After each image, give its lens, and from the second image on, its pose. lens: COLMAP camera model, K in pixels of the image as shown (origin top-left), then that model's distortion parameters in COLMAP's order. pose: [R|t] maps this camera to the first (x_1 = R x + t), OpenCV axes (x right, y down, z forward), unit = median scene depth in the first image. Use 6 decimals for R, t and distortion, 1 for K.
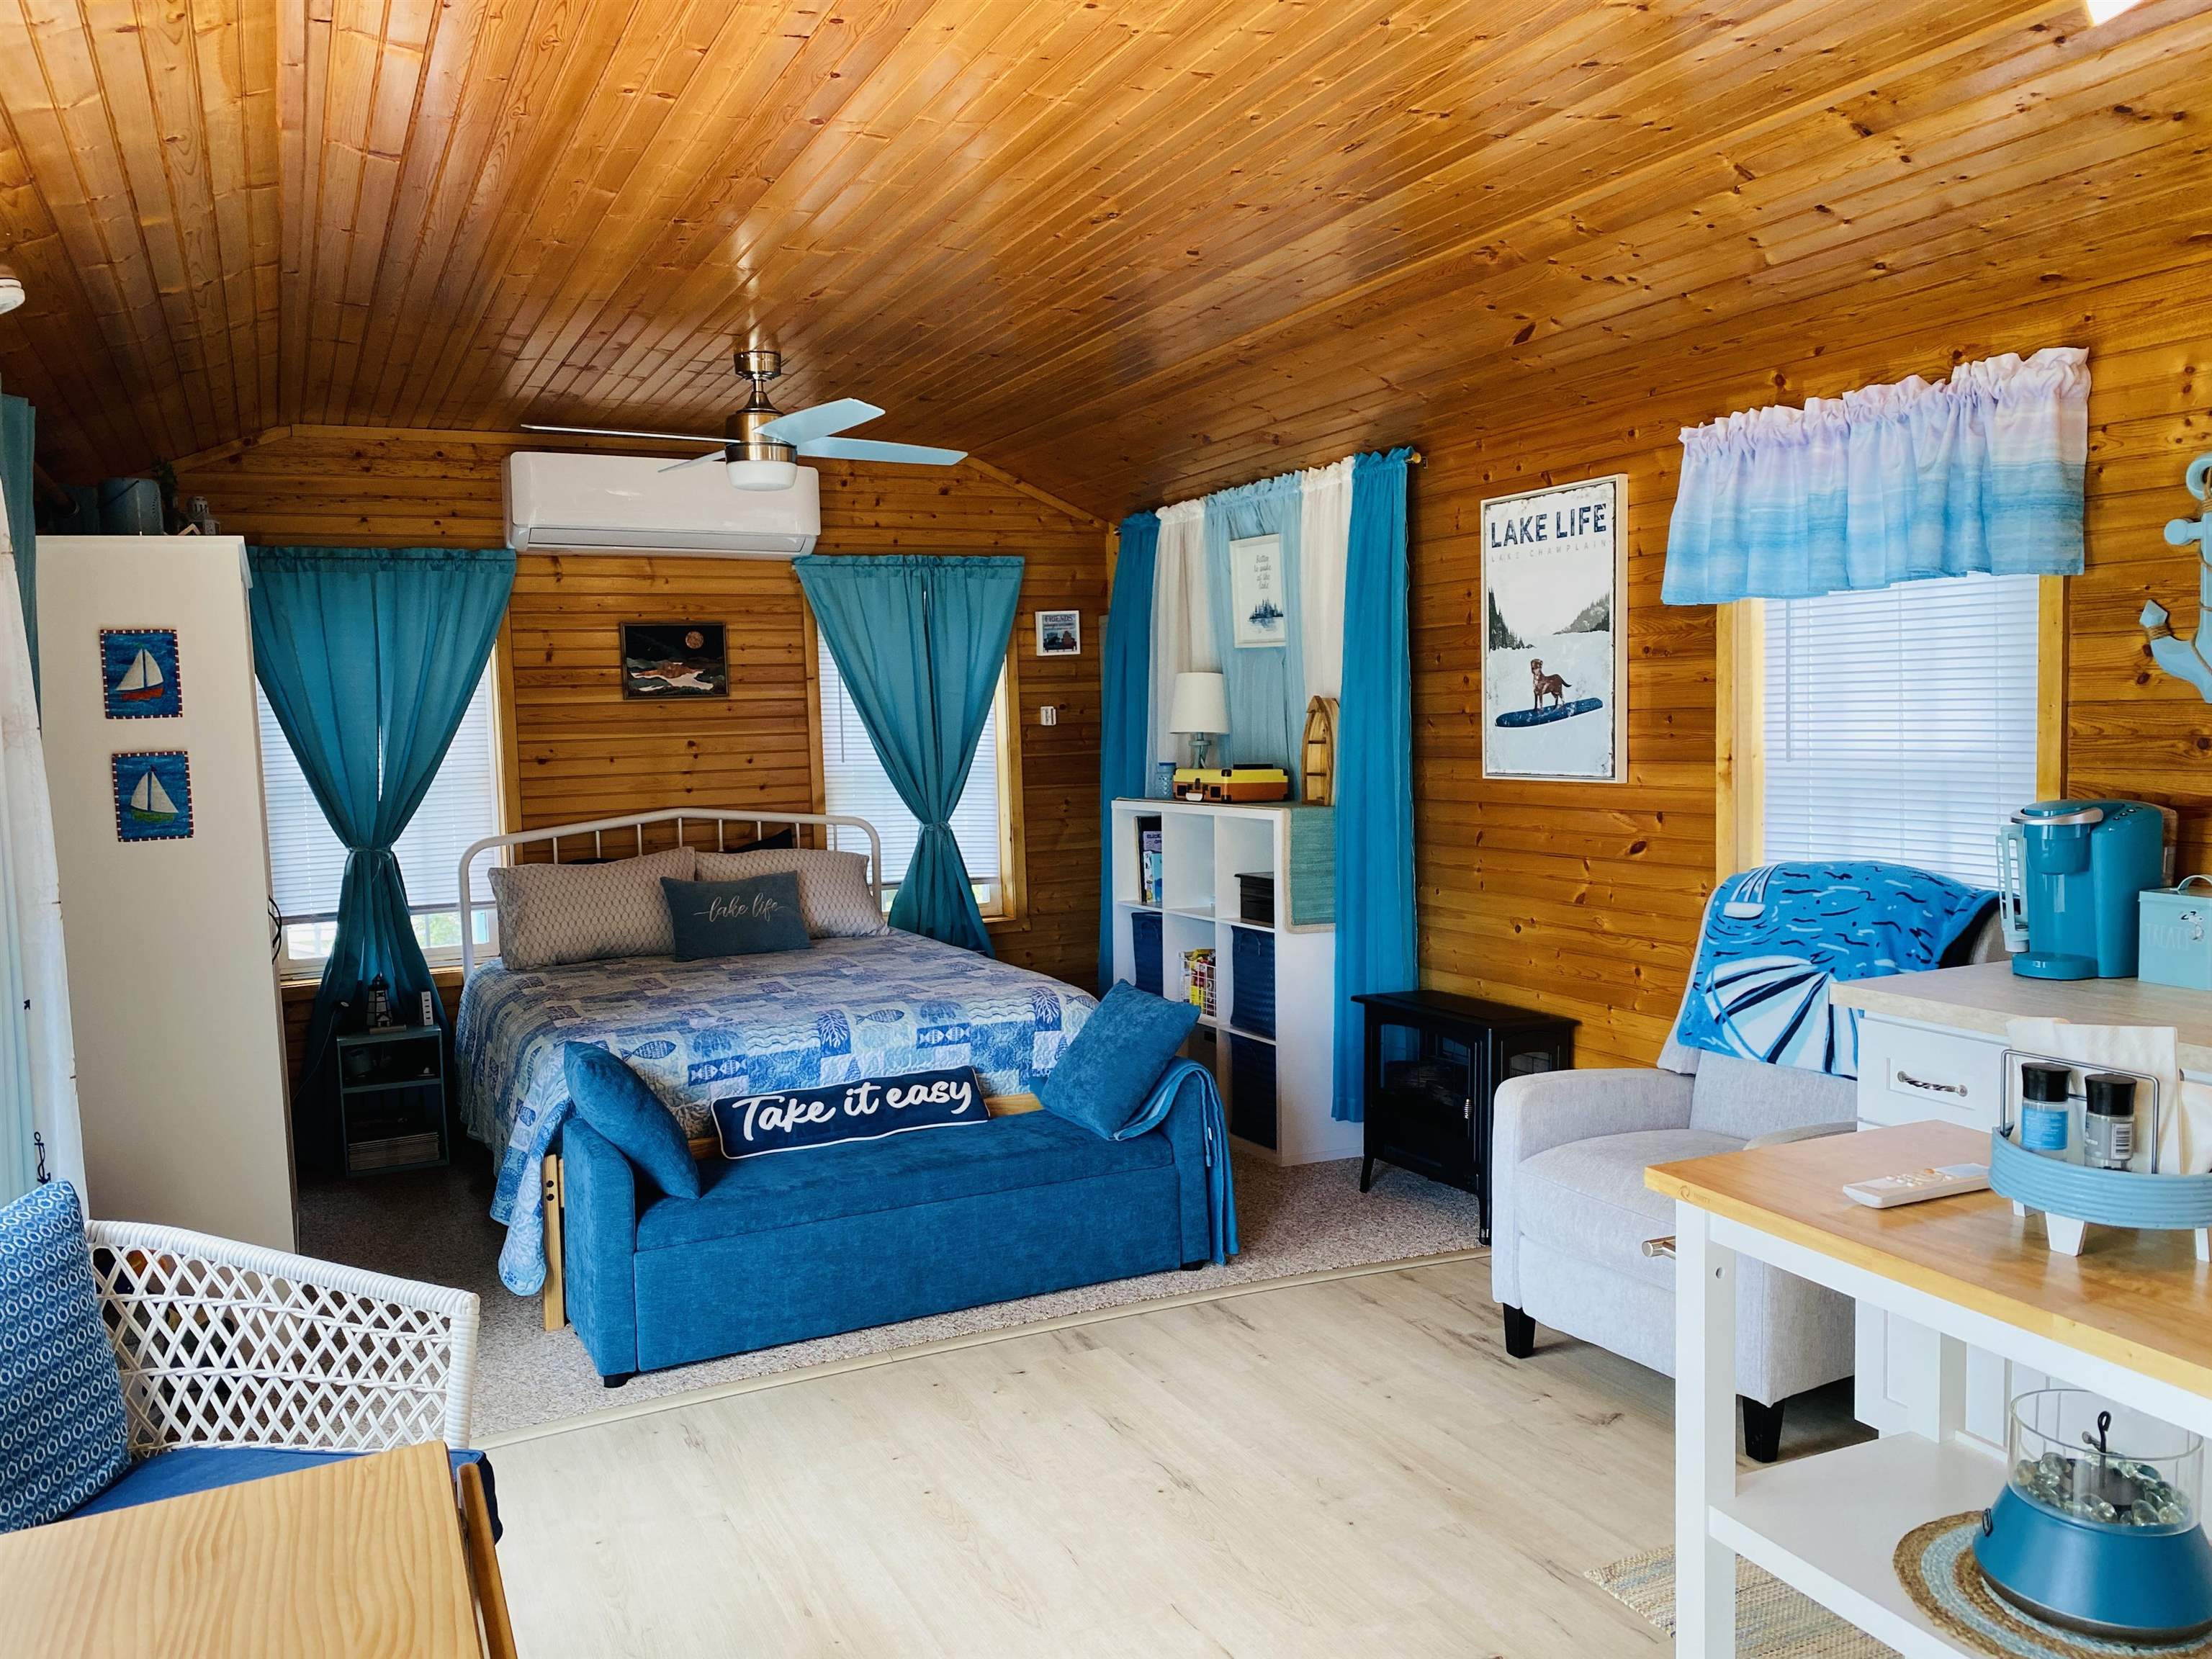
lens RADIAL K [[1678.6, 0, 1088.9], [0, 1678.6, 824.2], [0, 0, 1]] dist [0.058637, -0.090419]
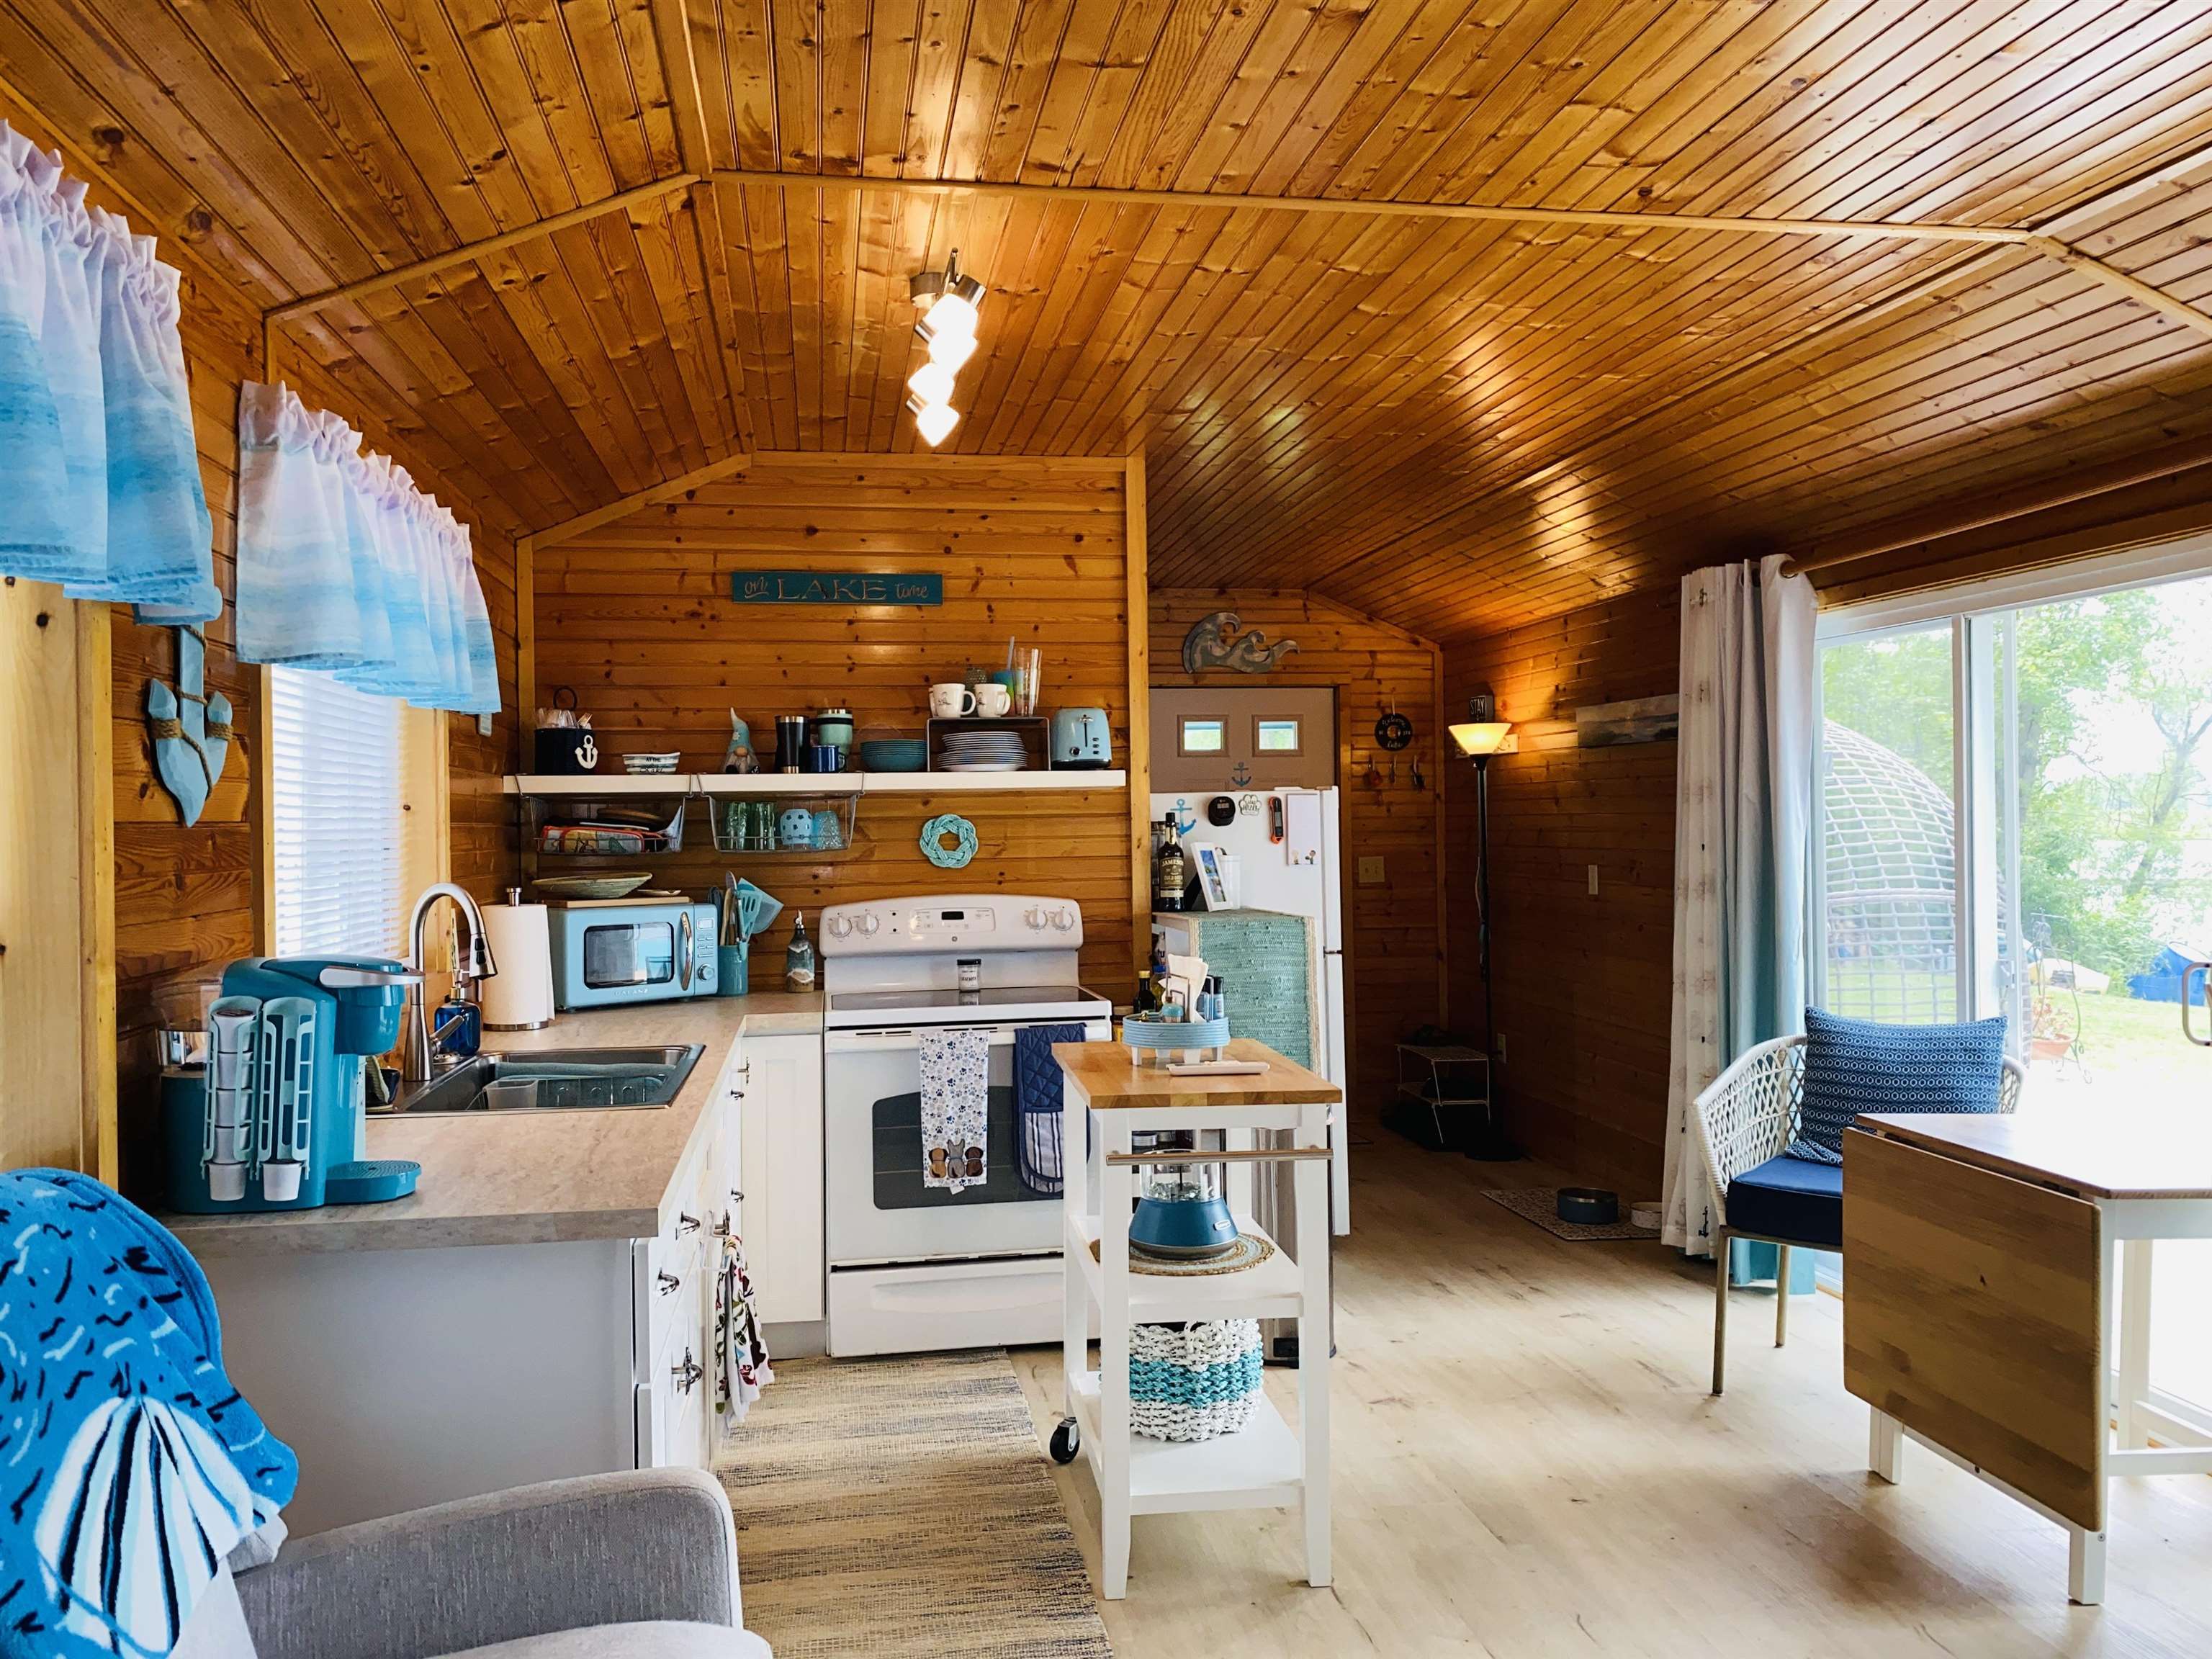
lens RADIAL K [[1694.2, 0, 1098.0], [0, 1694.2, 839.4], [0, 0, 1]] dist [0.100131, -0.151017]
pose [[-0.959959, 0.031944, 0.278313, 0.042273], [0.054364, 0.995833, 0.073216, -0.071368], [-0.274815, 0.085415, -0.957696, 1.154377]]
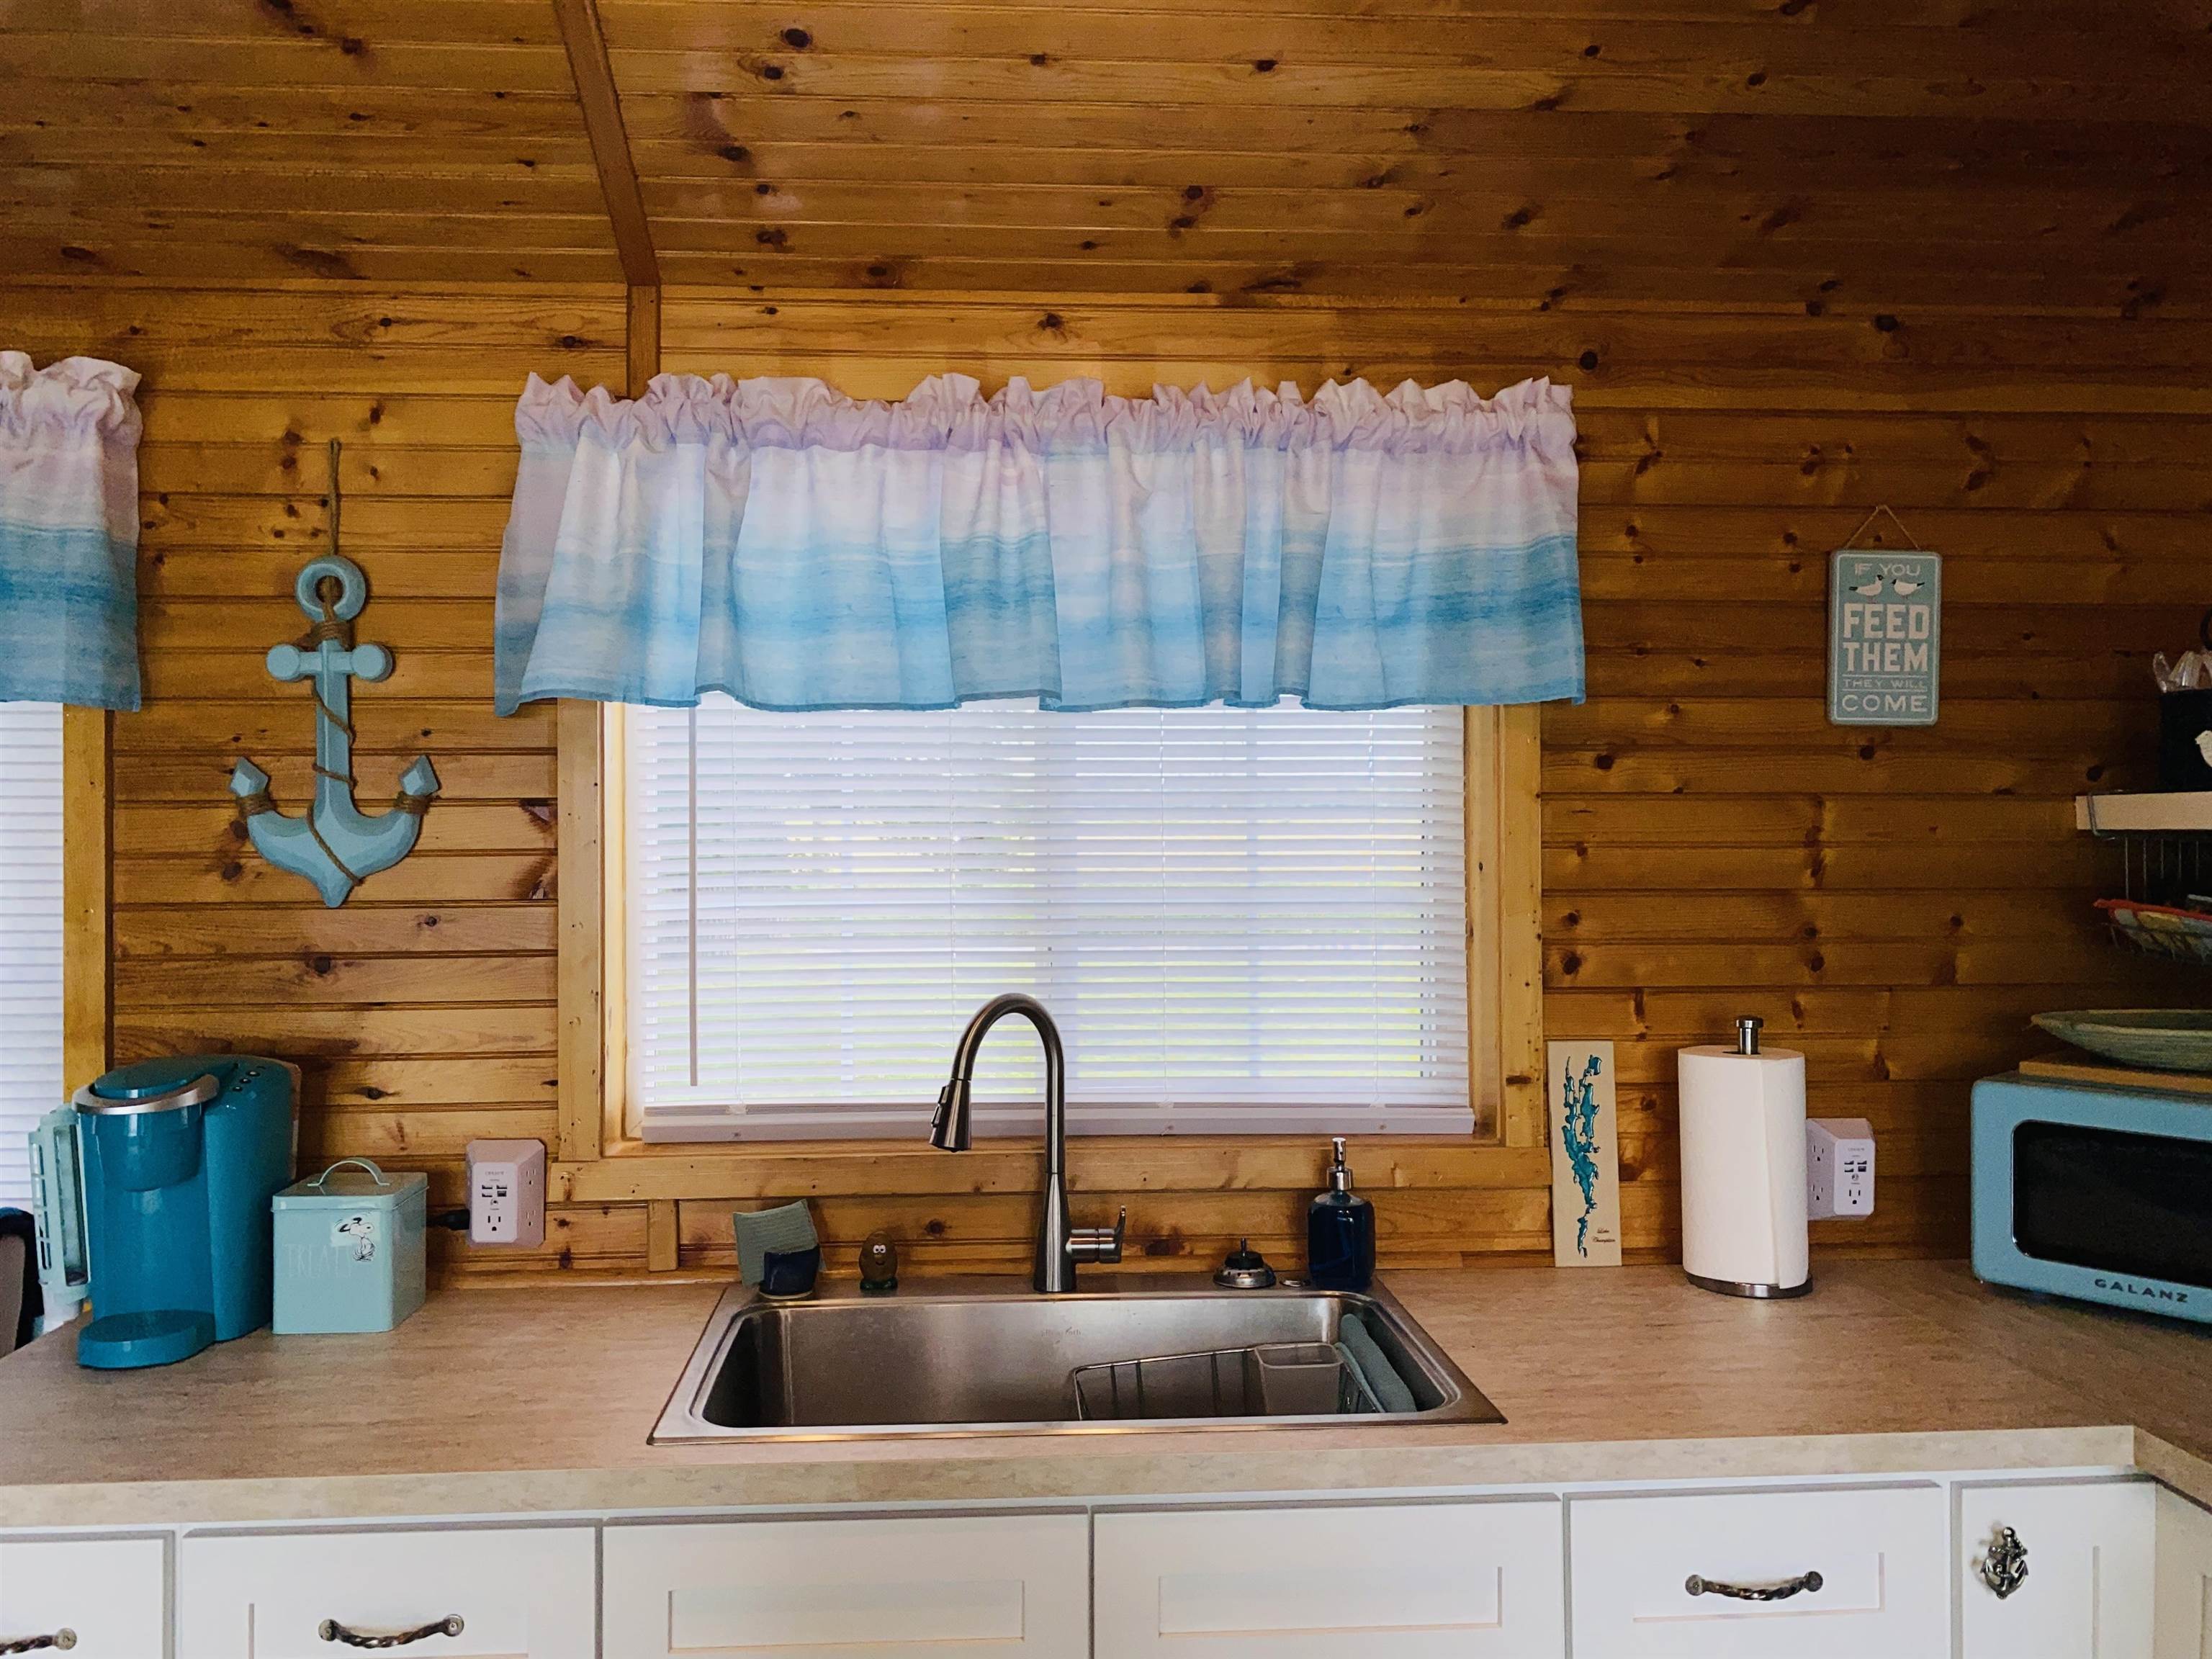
lens RADIAL K [[1698.4, 0, 1070.7], [0, 1698.4, 815.6], [0, 0, 1]] dist [0.005845, -0.005500]
pose [[0.363086, 0.031002, 0.931240, 0.078858], [0.062404, 0.996393, -0.057502, -0.035142], [-0.929664, 0.078992, 0.359841, 0.323061]]
